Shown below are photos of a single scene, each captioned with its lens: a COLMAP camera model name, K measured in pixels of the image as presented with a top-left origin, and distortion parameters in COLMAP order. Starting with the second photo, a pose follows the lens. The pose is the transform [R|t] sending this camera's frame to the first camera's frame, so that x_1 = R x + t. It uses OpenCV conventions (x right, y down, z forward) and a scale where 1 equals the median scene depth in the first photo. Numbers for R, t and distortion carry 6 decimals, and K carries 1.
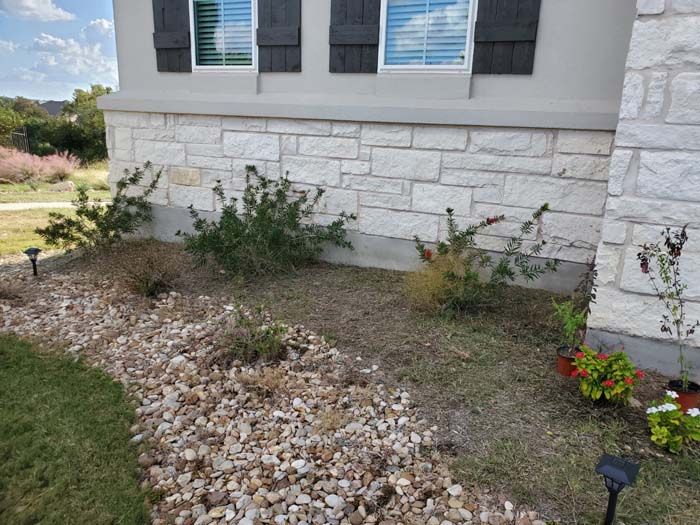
lens RADIAL K [[531.7, 0, 350.0], [0, 531.7, 262.5], [0, 0, 1]] dist [-0.004200, -0.004858]
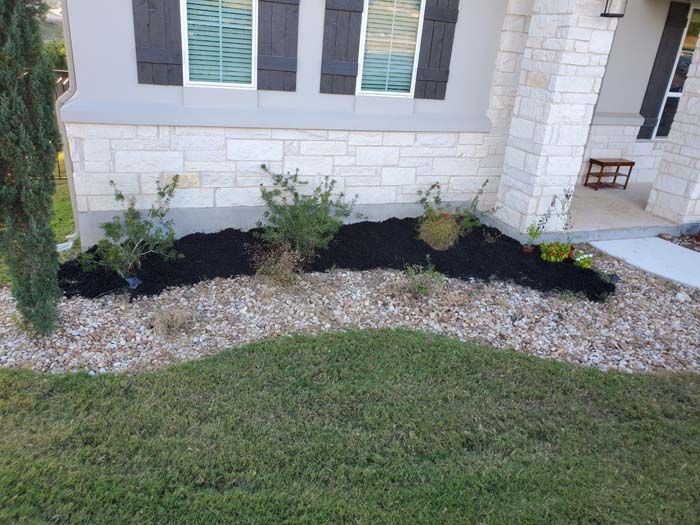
lens RADIAL K [[531.7, 0, 350.0], [0, 531.7, 262.5], [0, 0, 1]] dist [-0.004200, -0.004858]
pose [[0.686954, -0.262418, 0.677666, -1.021544], [0.138049, 0.962667, 0.232840, -0.245827], [-0.713468, -0.066399, 0.697535, -0.032821]]
